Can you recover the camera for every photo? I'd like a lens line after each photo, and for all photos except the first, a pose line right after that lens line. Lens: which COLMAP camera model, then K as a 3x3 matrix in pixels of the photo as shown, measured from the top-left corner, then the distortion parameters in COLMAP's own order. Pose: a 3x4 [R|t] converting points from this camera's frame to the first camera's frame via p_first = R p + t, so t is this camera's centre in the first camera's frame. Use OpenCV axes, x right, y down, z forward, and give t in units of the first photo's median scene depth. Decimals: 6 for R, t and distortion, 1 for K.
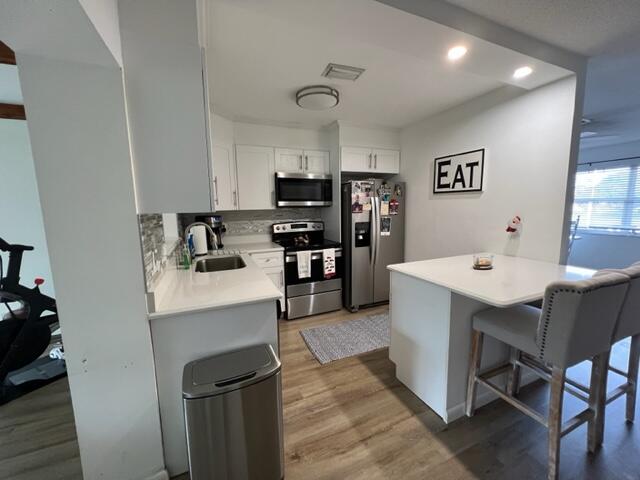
lens RADIAL K [[257.4, 0, 317.9], [0, 257.4, 237.6], [0, 0, 1]] dist [0.000052, -0.000057]
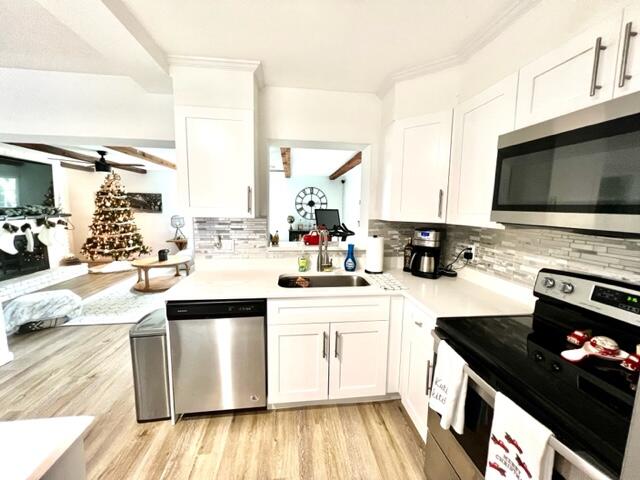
lens RADIAL K [[257.4, 0, 318.5], [0, 257.4, 239.0], [0, 0, 1]] dist [0.000052, -0.000057]
pose [[-0.279890, 0.129903, -0.951203, 0.300111], [-0.130129, 0.976526, 0.171651, -0.128828], [0.951172, 0.171822, -0.256416, 0.841877]]
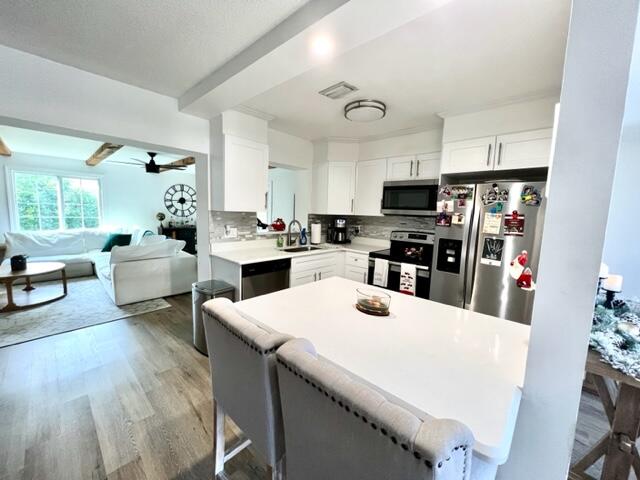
lens RADIAL K [[258.1, 0, 319.7], [0, 258.1, 238.2], [0, 0, 1]] dist [-0.001309, 0.000215]
pose [[0.403157, 0.126902, -0.906289, 0.702314], [-0.153948, 0.985630, 0.069529, -0.056878], [0.902089, 0.111490, 0.416900, 0.339878]]
